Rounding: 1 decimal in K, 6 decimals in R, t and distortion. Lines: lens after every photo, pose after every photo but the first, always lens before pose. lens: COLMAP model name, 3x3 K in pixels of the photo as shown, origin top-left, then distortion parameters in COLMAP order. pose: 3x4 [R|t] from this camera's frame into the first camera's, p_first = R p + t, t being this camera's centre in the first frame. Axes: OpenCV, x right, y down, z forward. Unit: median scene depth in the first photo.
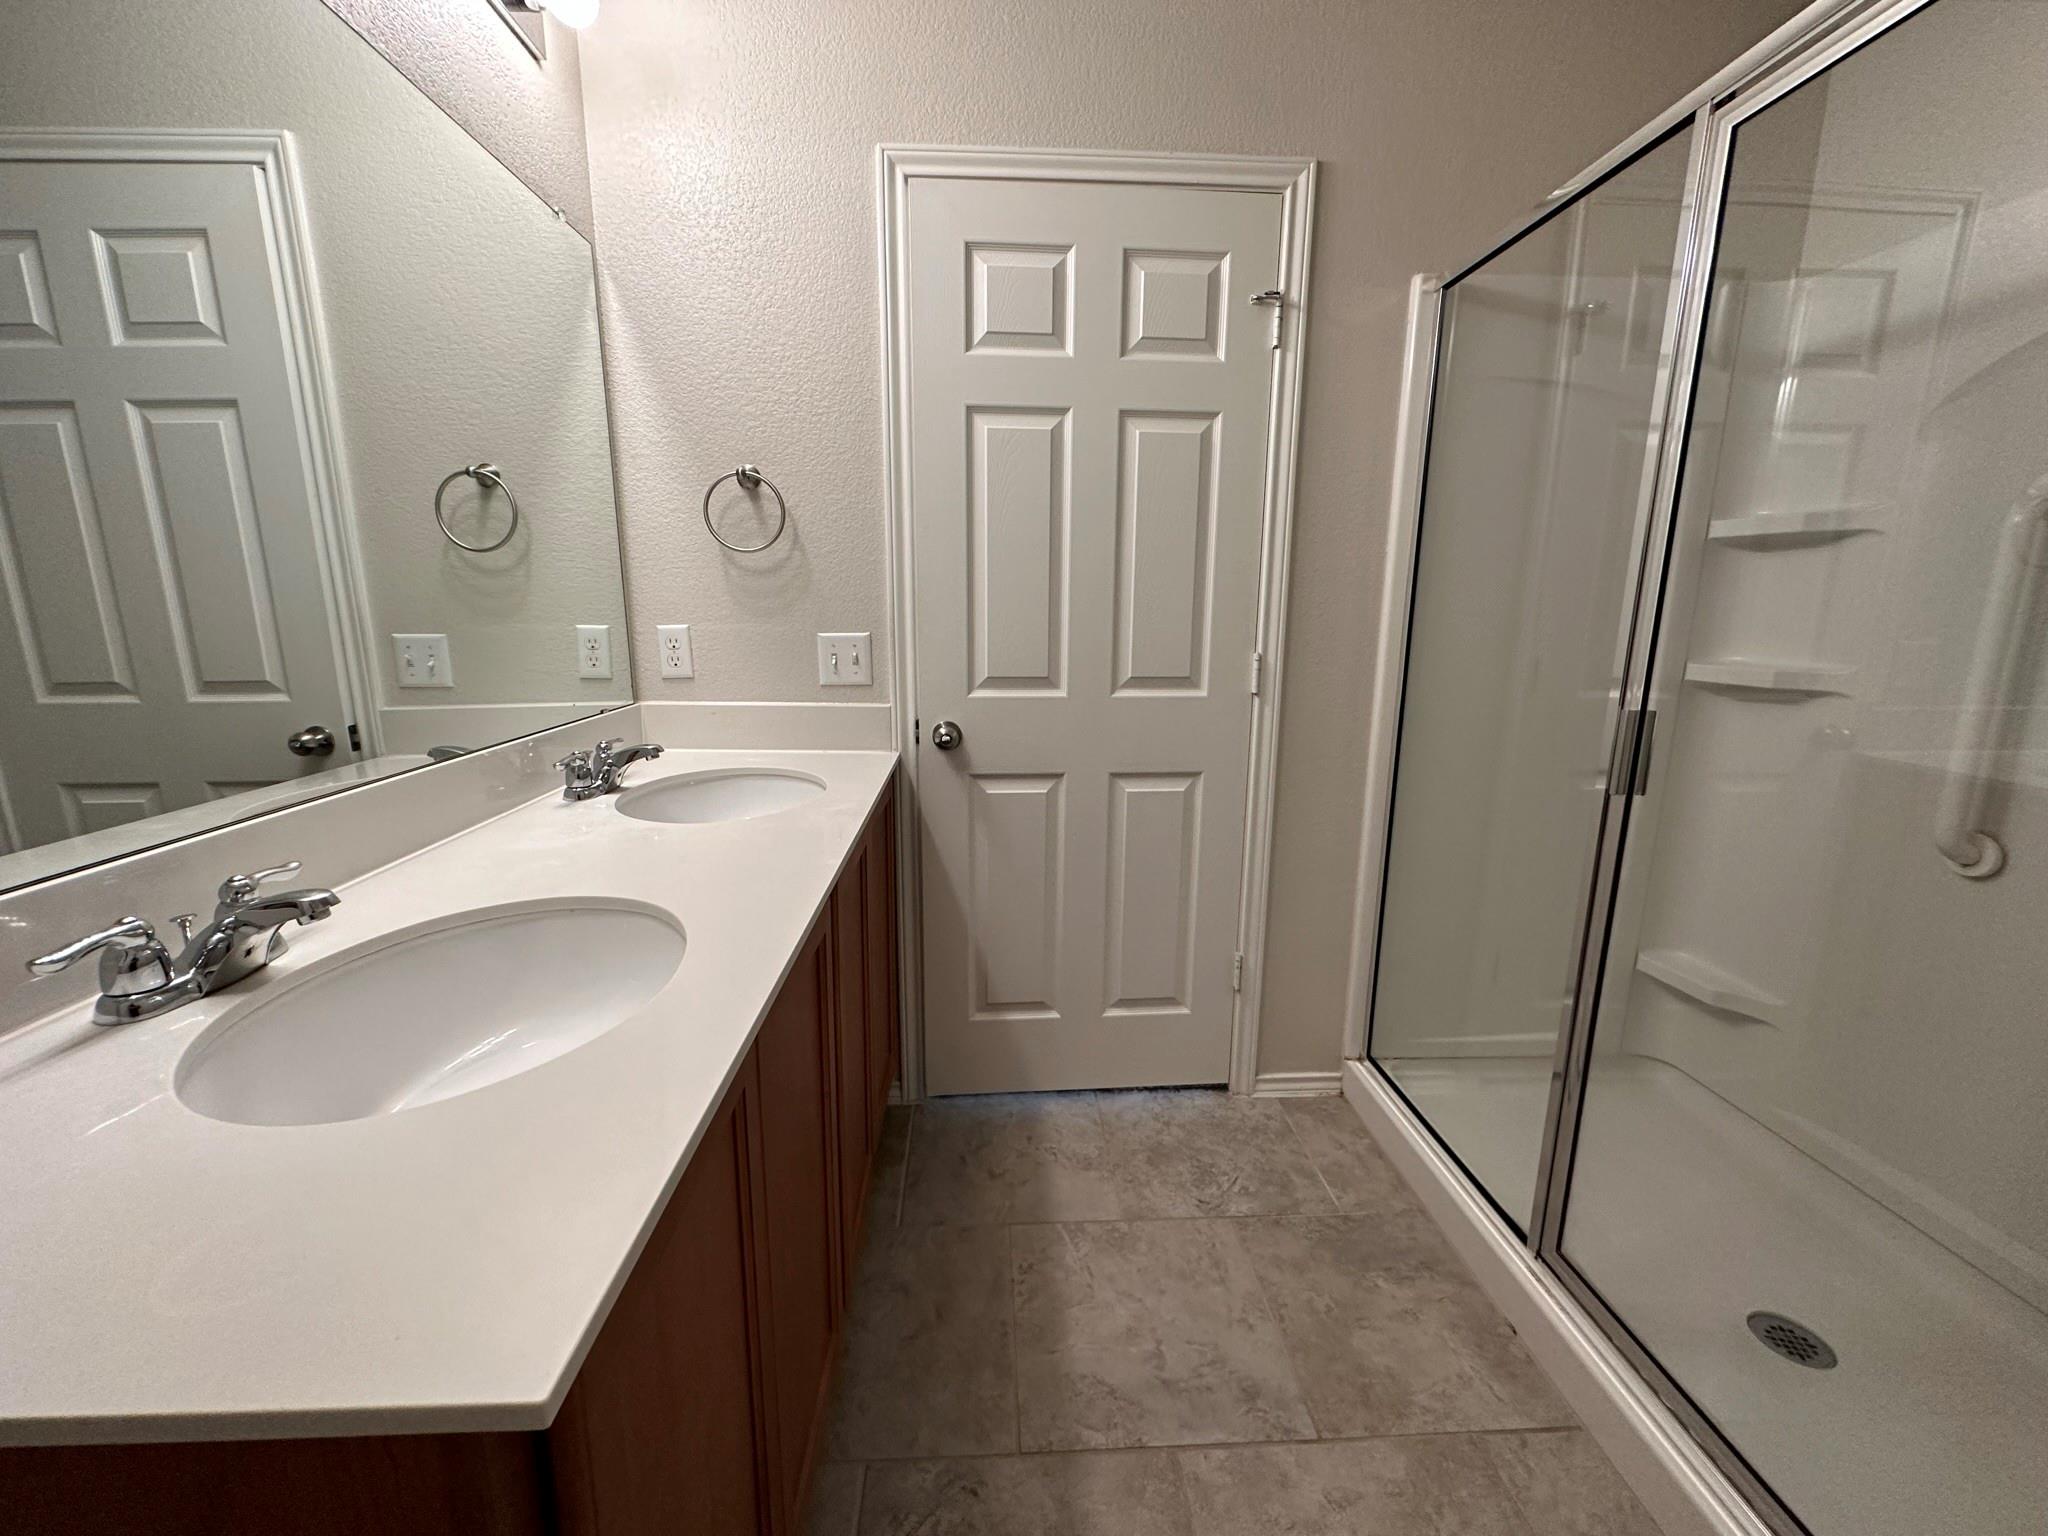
lens RADIAL K [[826.0, 0, 1022.7], [0, 826.0, 769.3], [0, 0, 1]] dist [-0.002731, 0.001393]
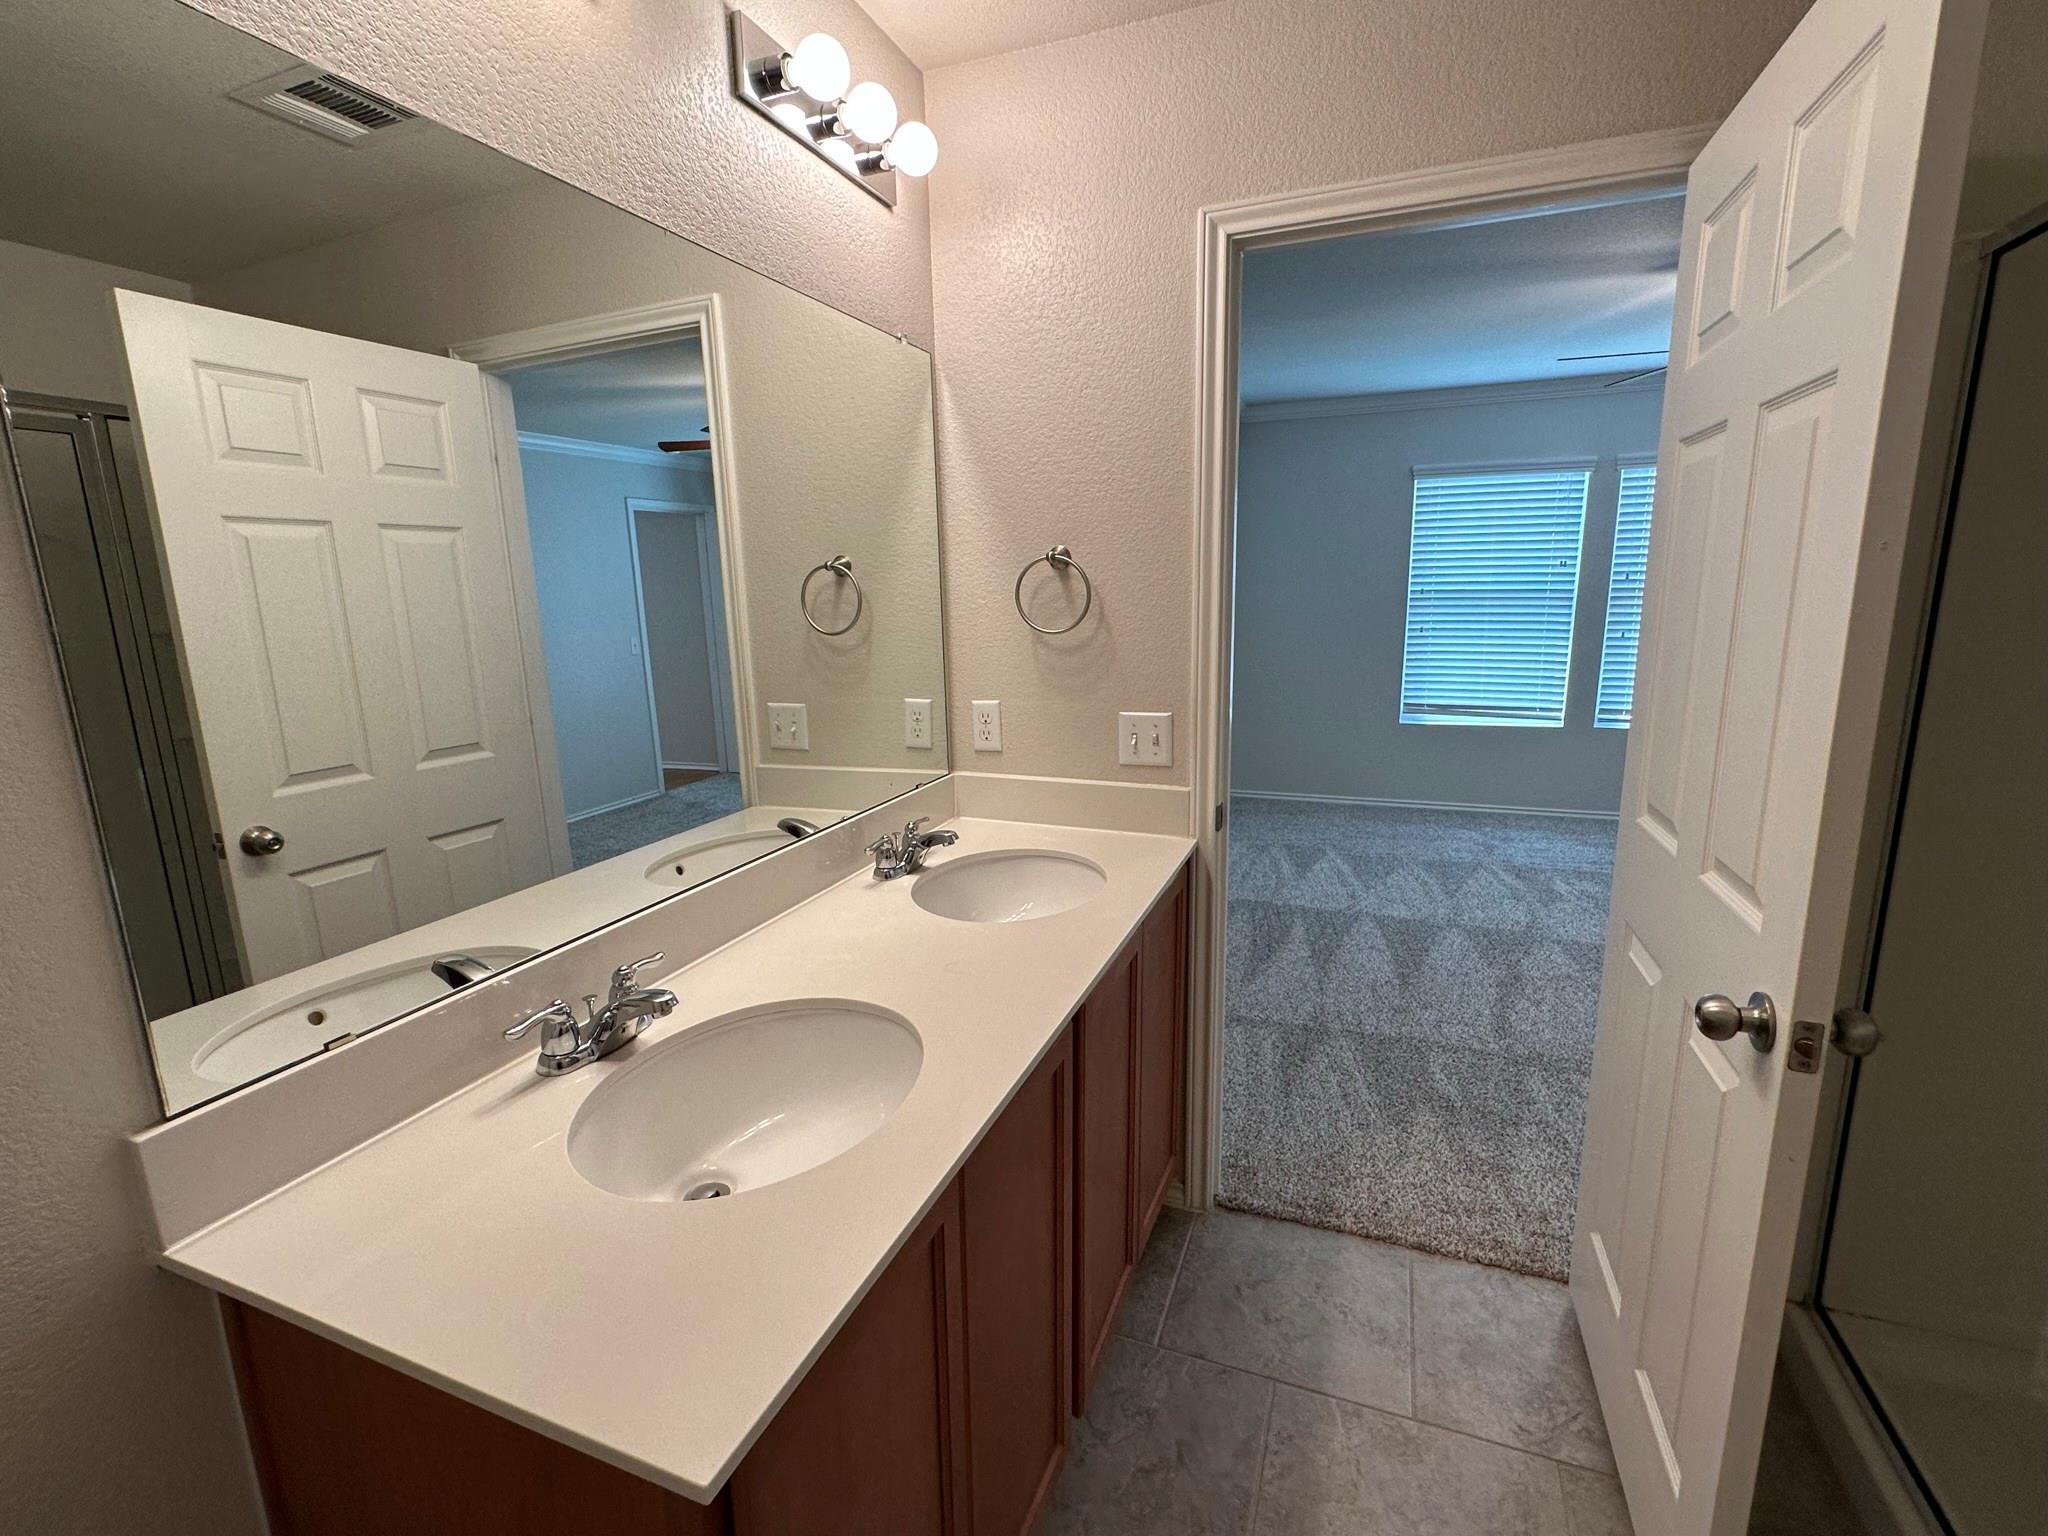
lens RADIAL K [[938.1, 0, 1019.1], [0, 938.1, 770.8], [0, 0, 1]] dist [0.000545, 0.000157]
pose [[0.909615, 0.056863, -0.411543, 0.111551], [-0.055708, 0.998337, 0.014812, -0.114374], [0.411701, 0.009453, 0.911270, -0.058180]]
